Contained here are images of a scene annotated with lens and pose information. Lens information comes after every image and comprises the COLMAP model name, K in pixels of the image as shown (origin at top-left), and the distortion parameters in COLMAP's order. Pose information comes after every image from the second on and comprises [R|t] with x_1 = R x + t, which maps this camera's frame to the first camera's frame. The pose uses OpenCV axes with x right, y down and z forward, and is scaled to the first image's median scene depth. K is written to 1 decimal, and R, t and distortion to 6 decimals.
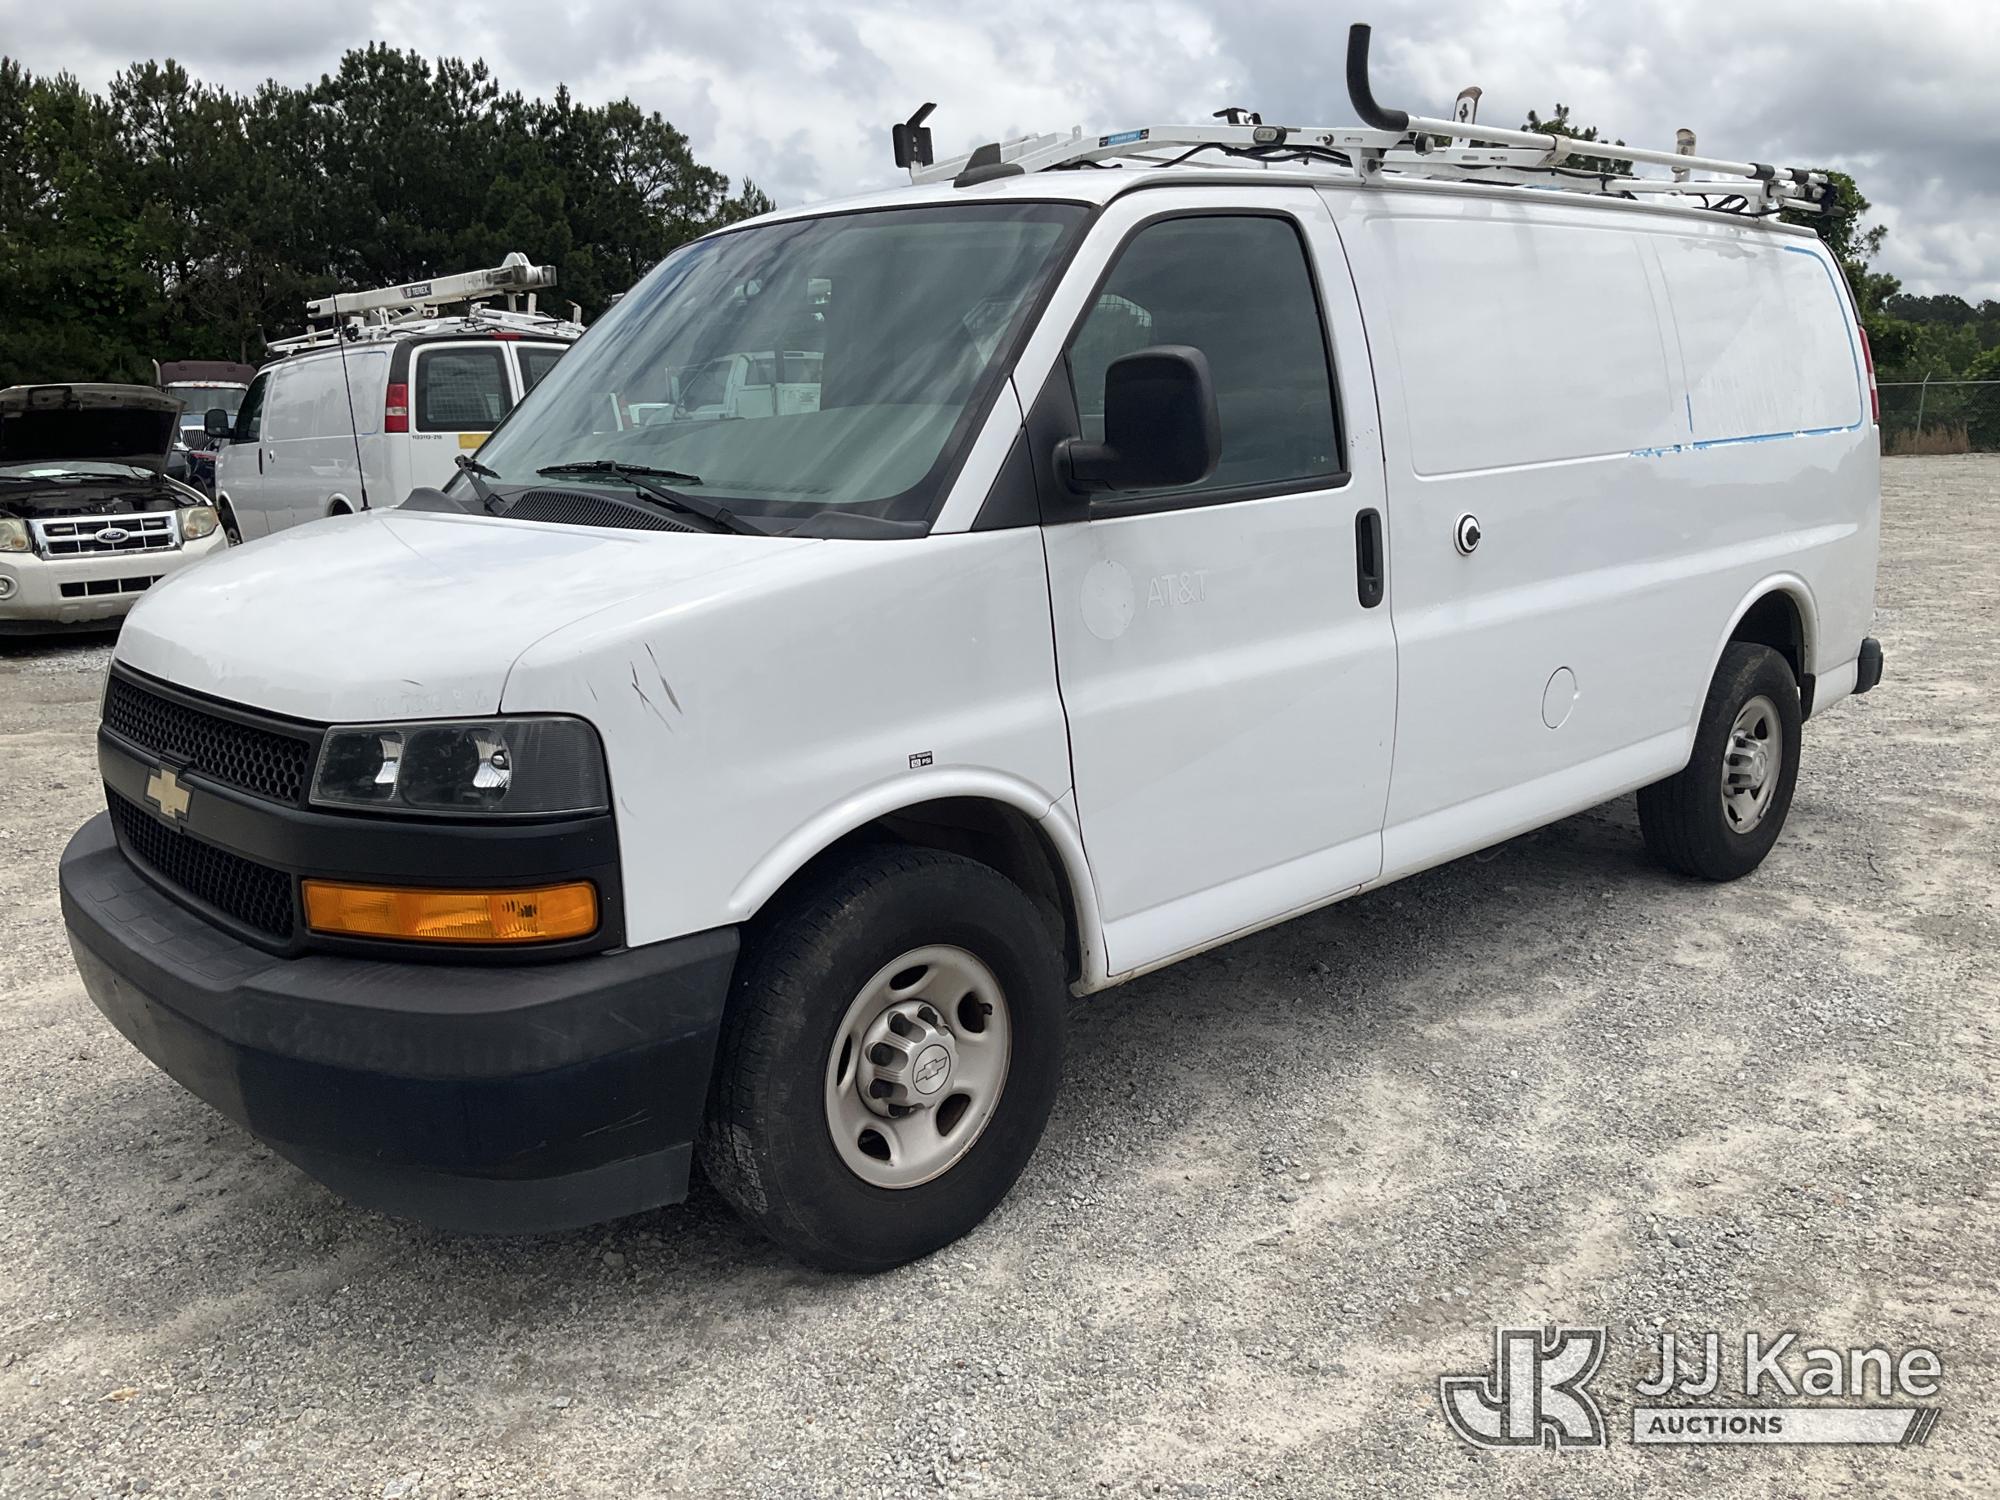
lens RADIAL K [[1593.9, 0, 1010.1], [0, 1593.9, 758.2], [0, 0, 1]] dist [0.028492, -0.051237]
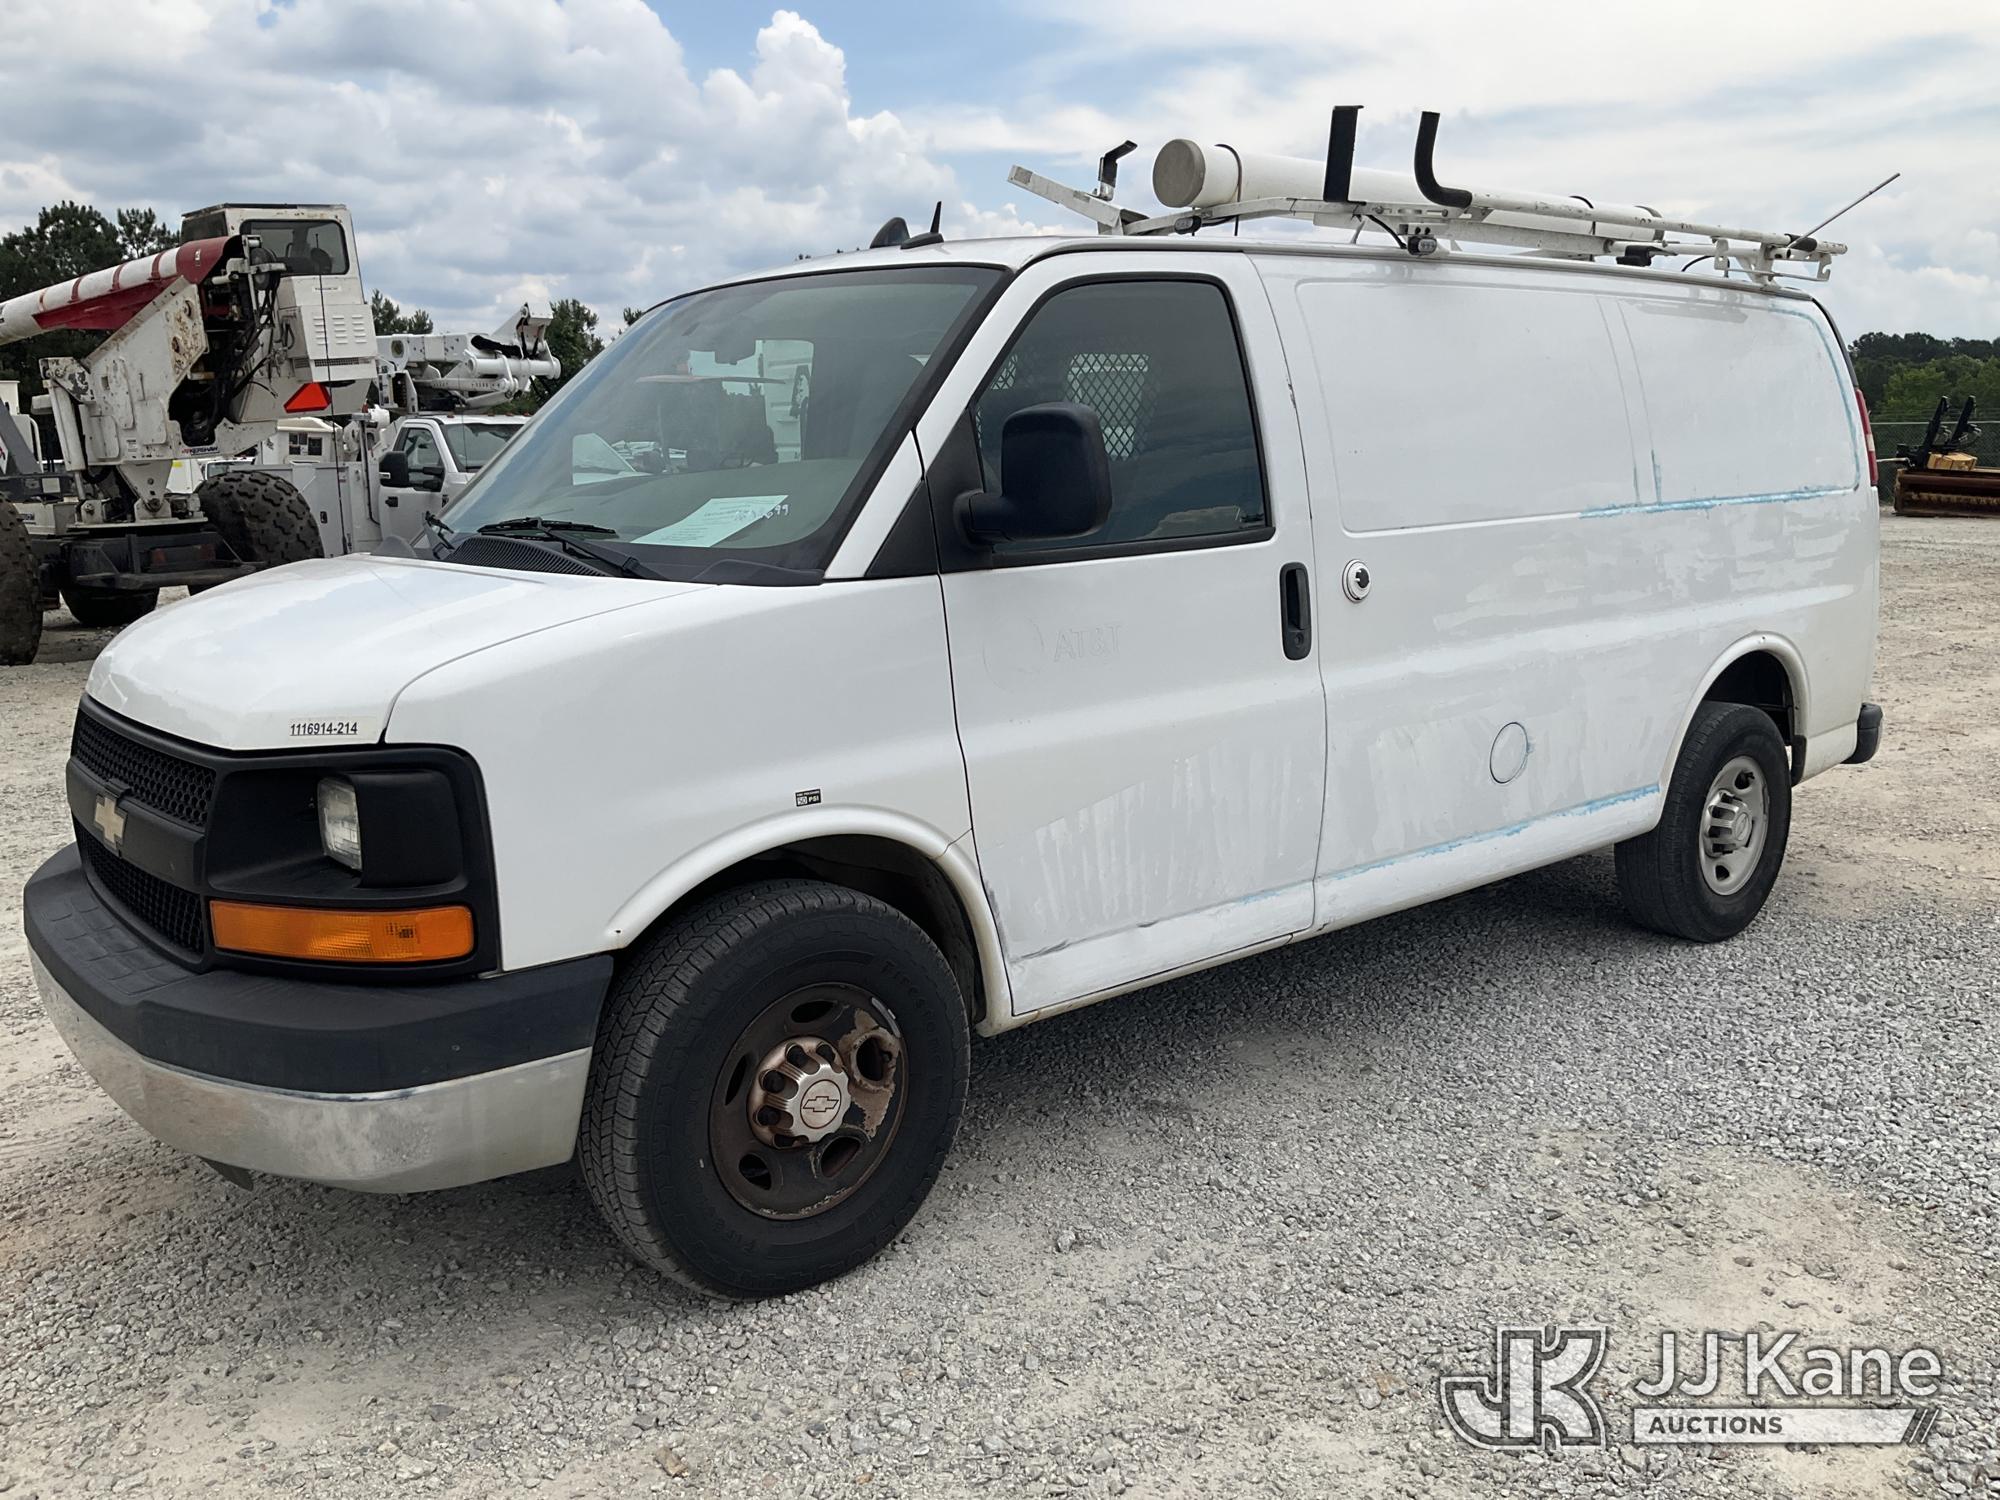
lens RADIAL K [[1593.9, 0, 1010.4], [0, 1593.9, 749.6], [0, 0, 1]] dist [0.028492, -0.051237]
pose [[0.998397, 0.014317, -0.054762, 0.120658], [-0.016669, 0.998947, -0.042741, 0.010950], [0.054092, 0.043585, 0.997584, -0.023622]]
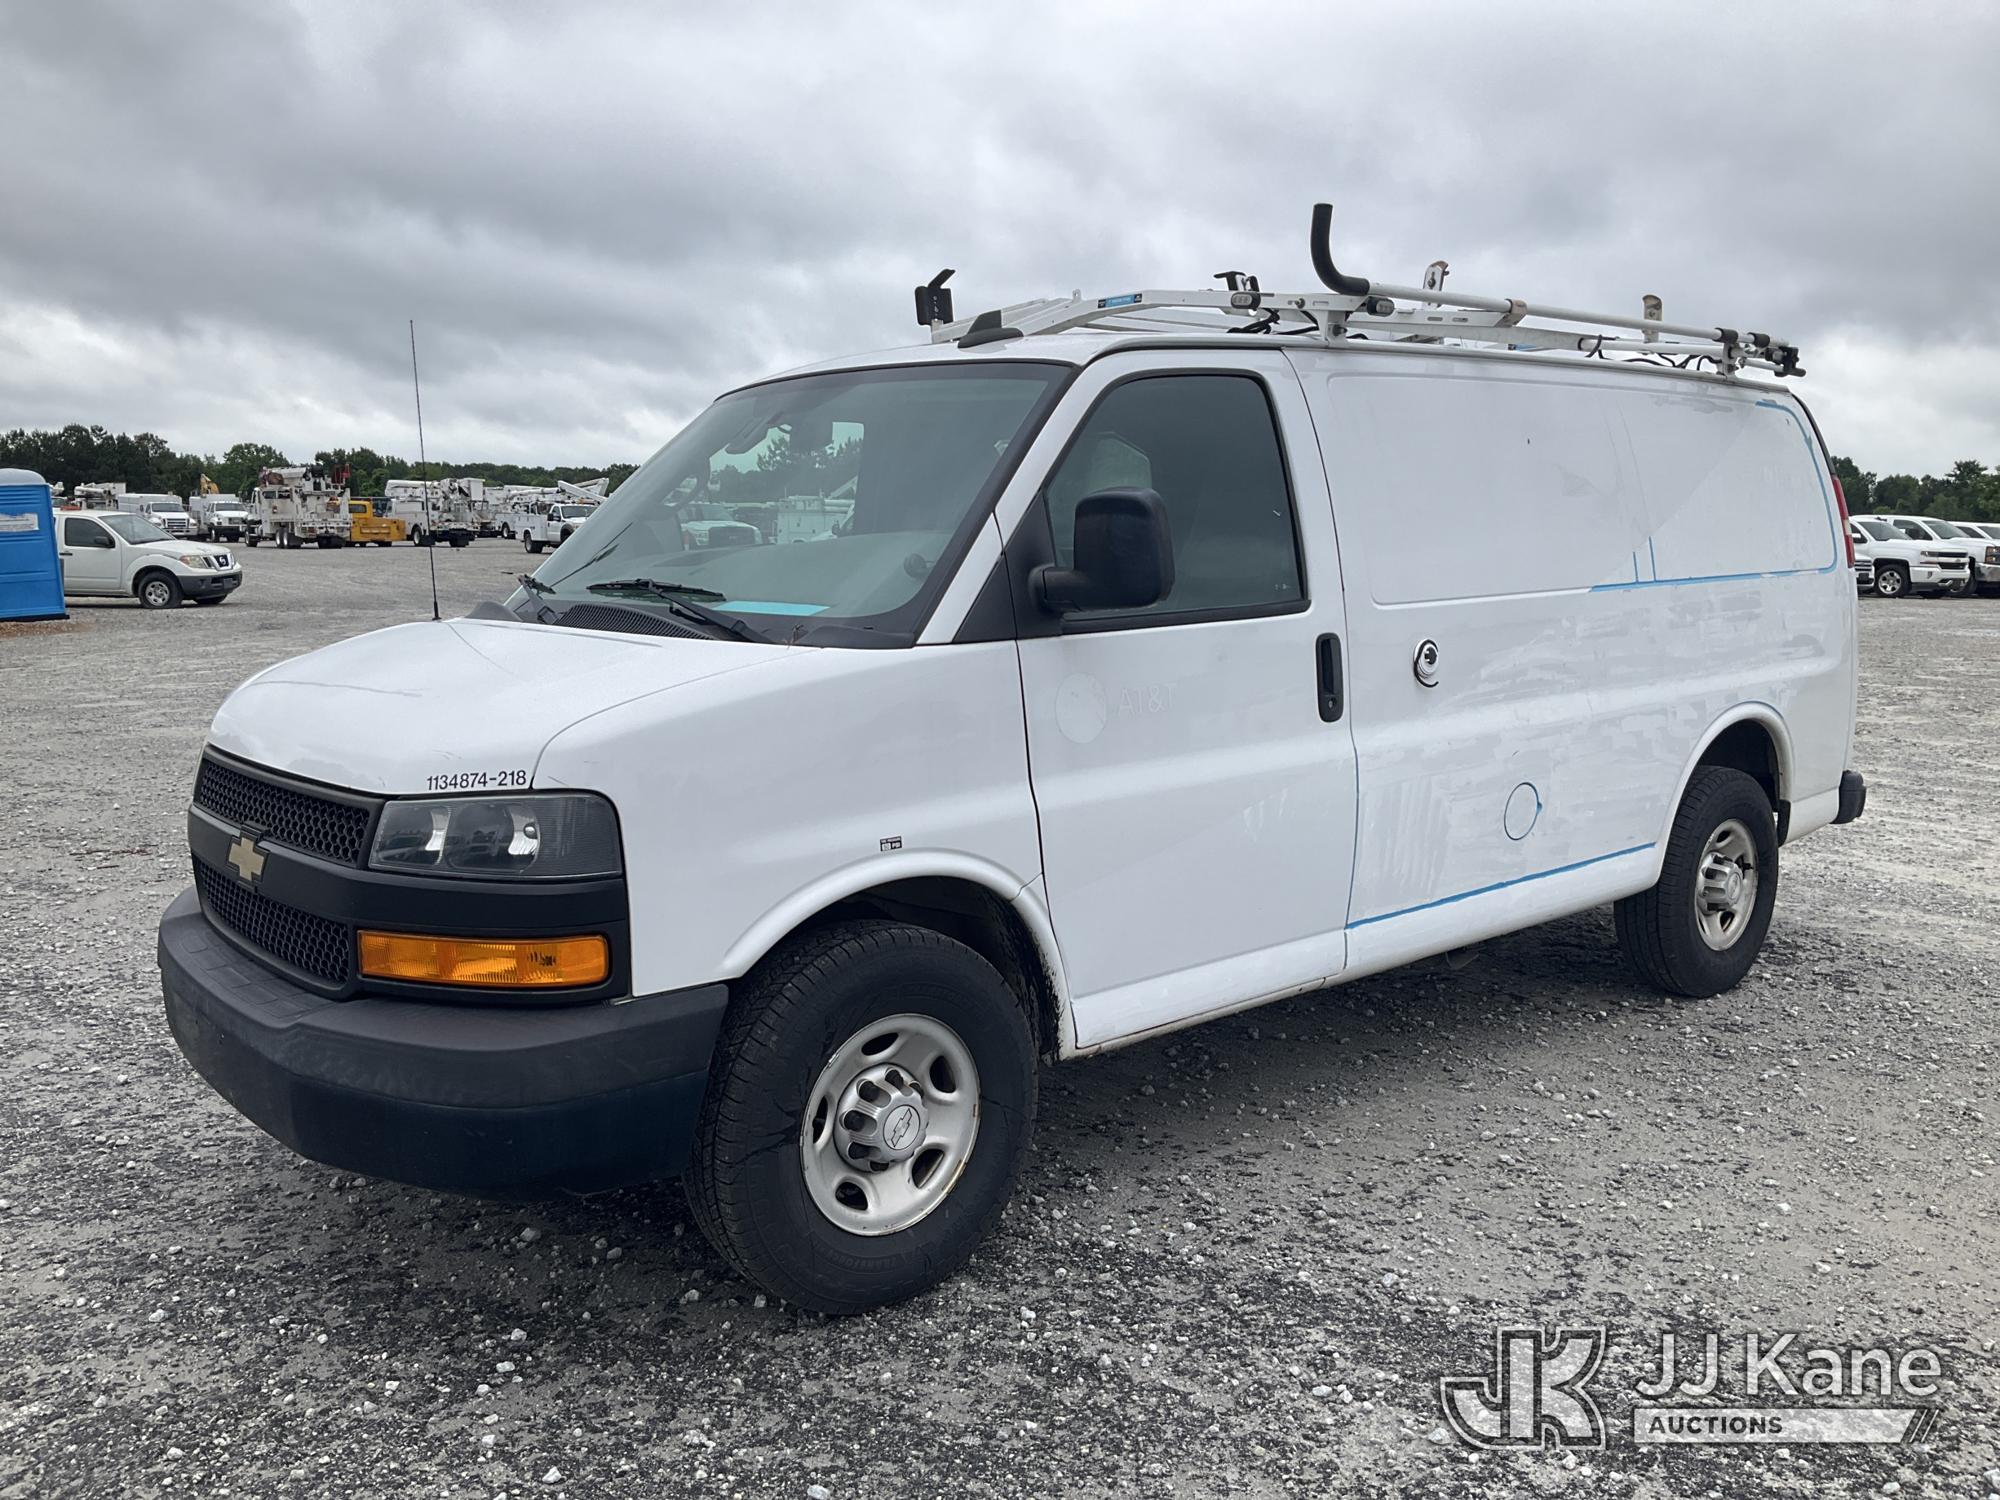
lens RADIAL K [[1593.9, 0, 1007.7], [0, 1593.9, 741.9], [0, 0, 1]] dist [0.028492, -0.051237]
pose [[0.998969, 0.020915, -0.040289, 0.058495], [-0.024477, 0.995638, -0.090035, 0.027808], [0.038230, 0.090928, 0.995123, -0.118226]]
